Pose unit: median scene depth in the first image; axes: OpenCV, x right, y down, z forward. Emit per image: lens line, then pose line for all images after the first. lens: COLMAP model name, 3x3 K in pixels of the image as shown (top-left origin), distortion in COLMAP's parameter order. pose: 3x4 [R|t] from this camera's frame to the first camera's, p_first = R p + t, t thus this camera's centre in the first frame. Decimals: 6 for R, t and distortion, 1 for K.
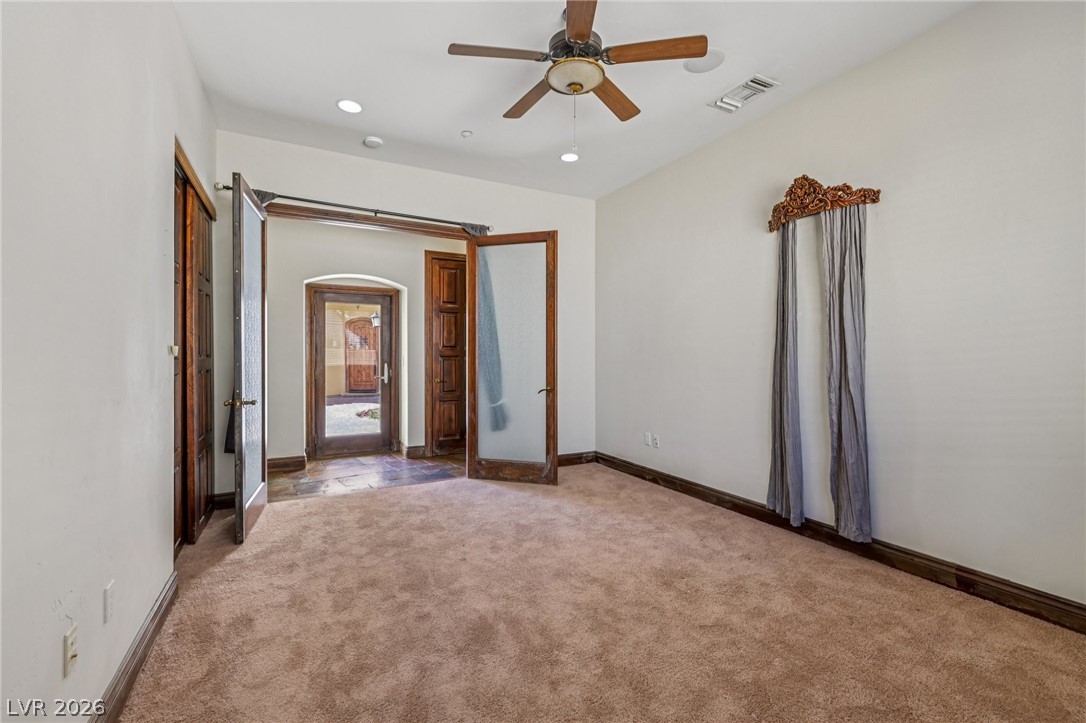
lens RADIAL K [[473.2, 0, 542.2], [0, 473.2, 358.7], [0, 0, 1]] dist [0.003193, 0.000609]
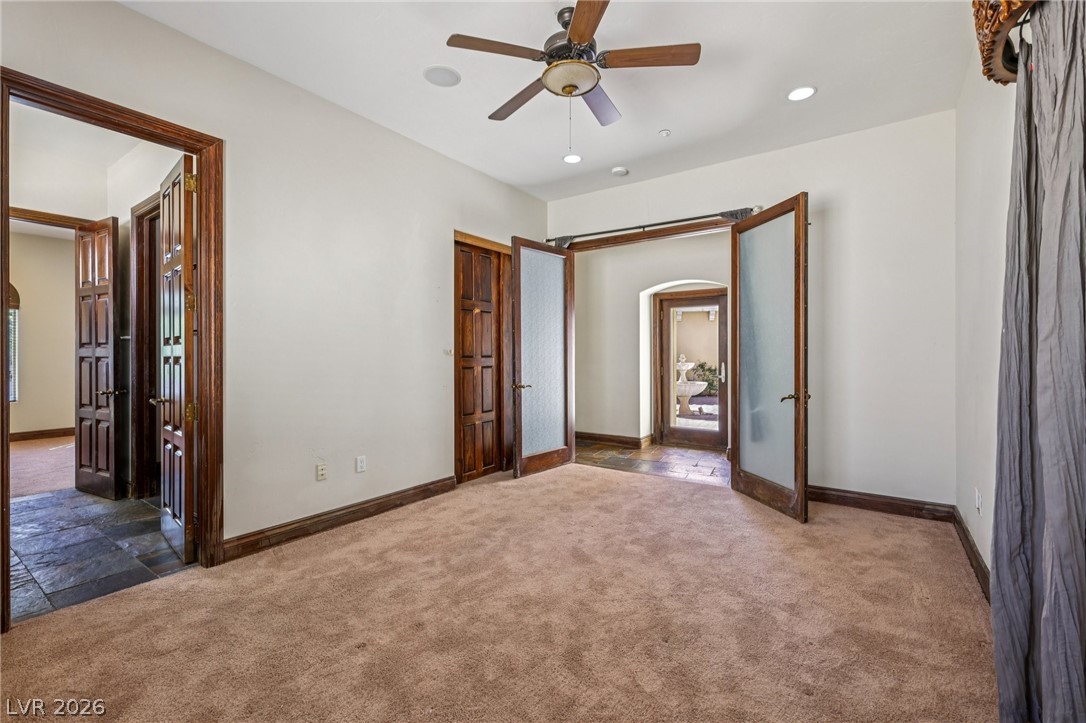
lens RADIAL K [[473.2, 0, 545.4], [0, 473.2, 361.4], [0, 0, 1]] dist [0.003193, 0.000609]
pose [[0.444905, 0.010819, -0.895512, 0.616653], [-0.004826, 0.999941, 0.009684, -0.001487], [0.895565, 0.000013, 0.444931, 0.326055]]
